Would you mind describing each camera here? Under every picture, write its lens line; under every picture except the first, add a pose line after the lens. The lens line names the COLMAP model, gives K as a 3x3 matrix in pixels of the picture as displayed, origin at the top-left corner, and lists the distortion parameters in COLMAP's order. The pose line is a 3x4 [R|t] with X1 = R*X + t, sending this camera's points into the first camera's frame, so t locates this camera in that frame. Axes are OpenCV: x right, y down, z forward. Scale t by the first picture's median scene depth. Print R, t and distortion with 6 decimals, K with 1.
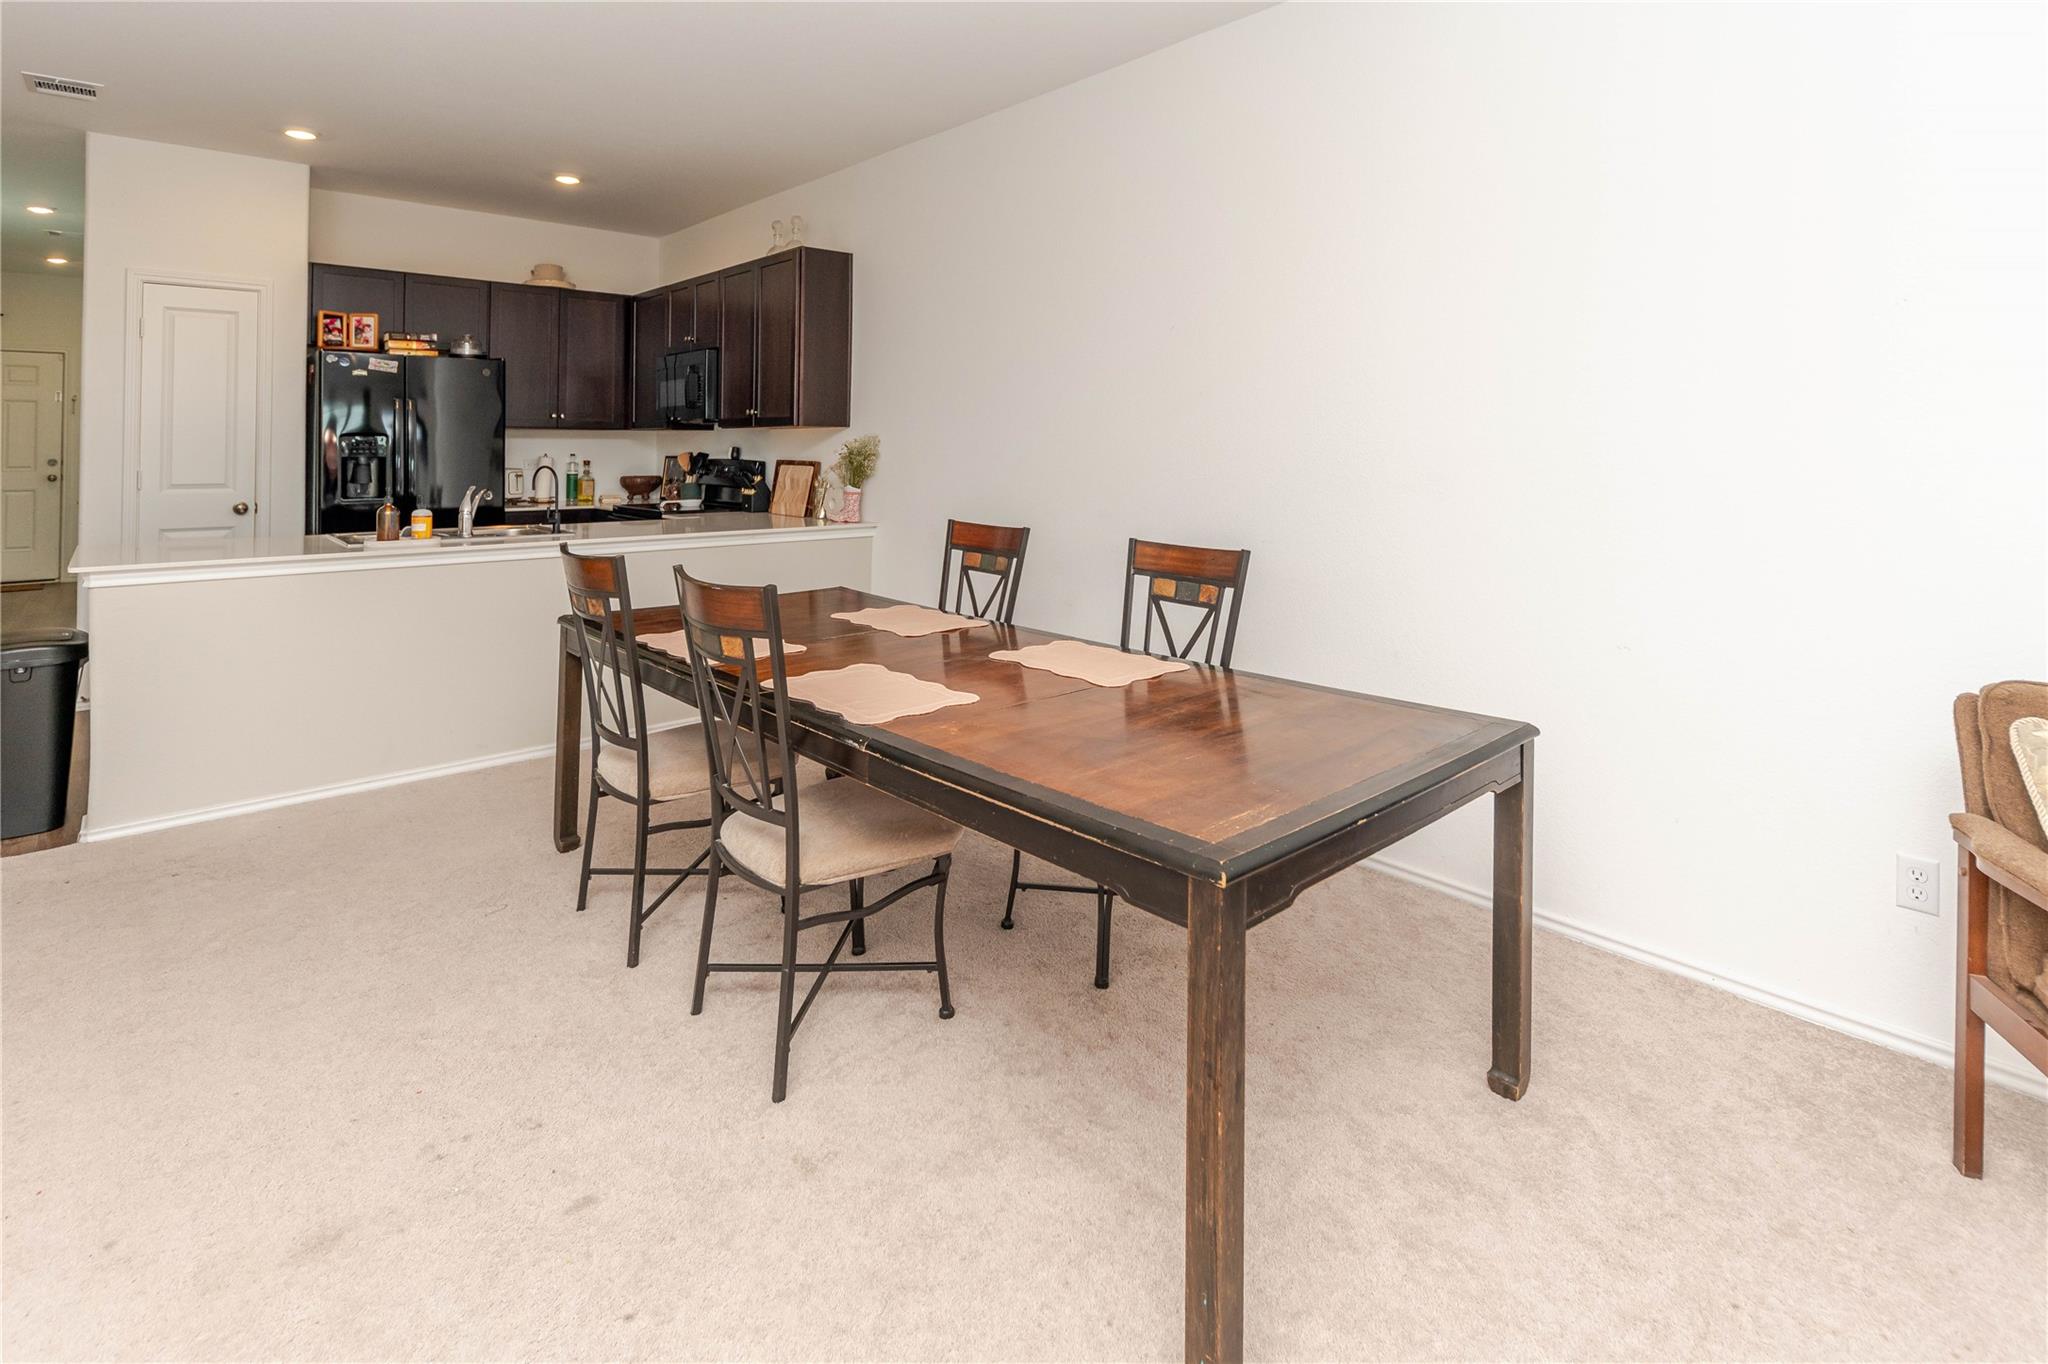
lens RADIAL K [[1021.9, 0, 1061.3], [0, 1021.9, 423.6], [0, 0, 1]] dist [-0.009449, 0.001605]
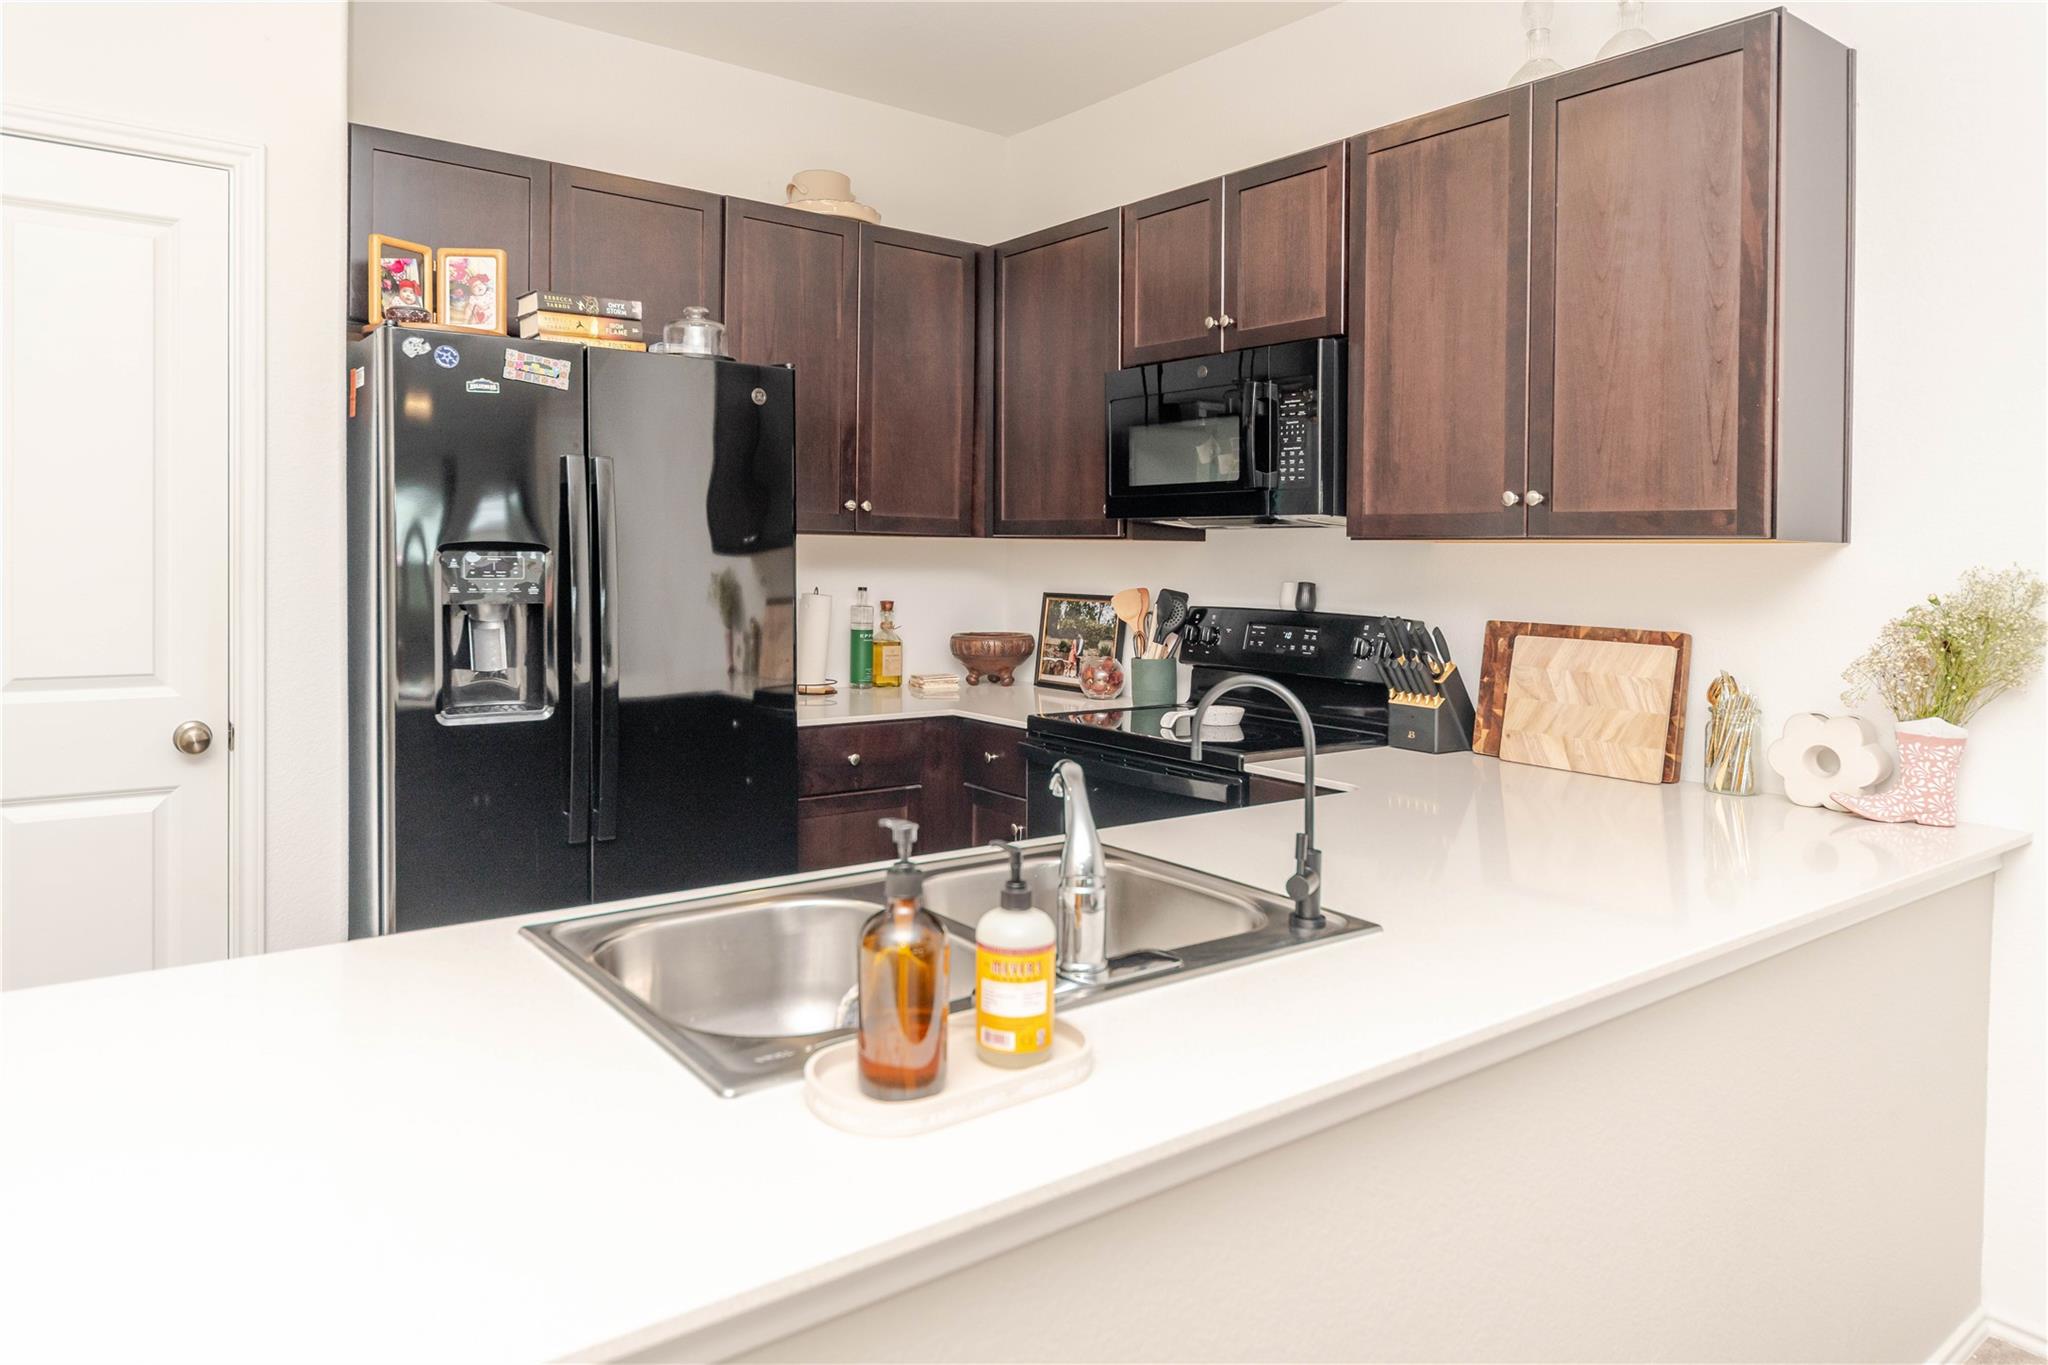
lens RADIAL K [[1287.6, 0, 1036.5], [0, 1287.6, 574.5], [0, 0, 1]] dist [0.008374, -0.006147]
pose [[0.995486, 0.012429, -0.094093, -0.488656], [-0.008607, 0.999125, 0.040918, -0.001184], [0.094519, -0.039923, 0.994722, 0.599880]]
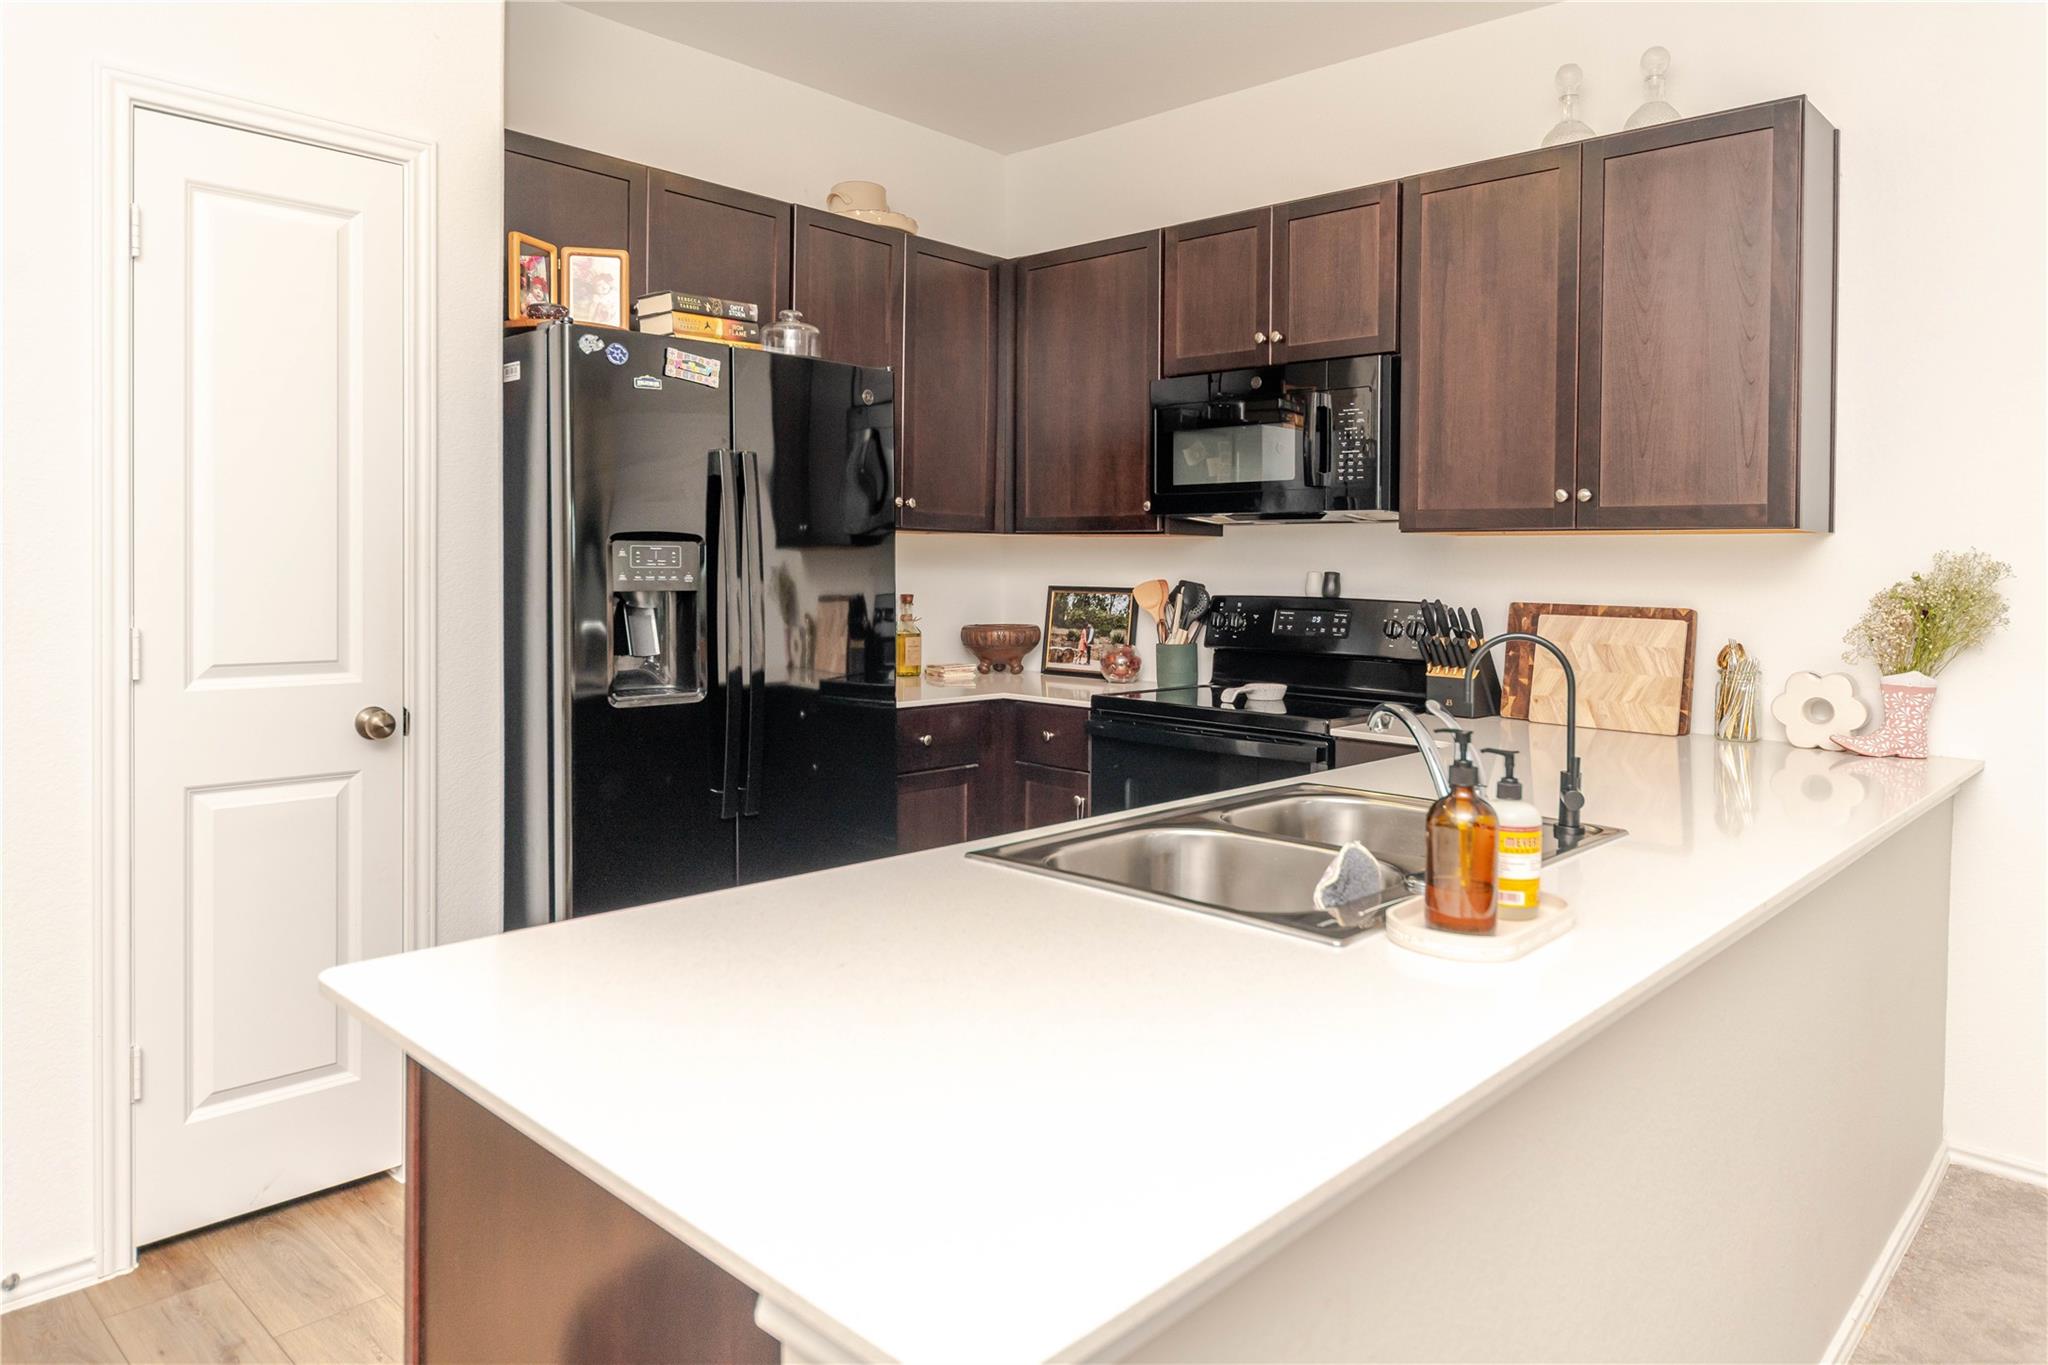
lens RADIAL K [[1287.6, 0, 1031.6], [0, 1287.6, 590.1], [0, 0, 1]] dist [0.008374, -0.006147]
pose [[0.997894, 0.007352, 0.064448, -0.640731], [-0.010310, 0.998903, 0.045683, 0.007437], [-0.064041, -0.046252, 0.996875, 0.540382]]
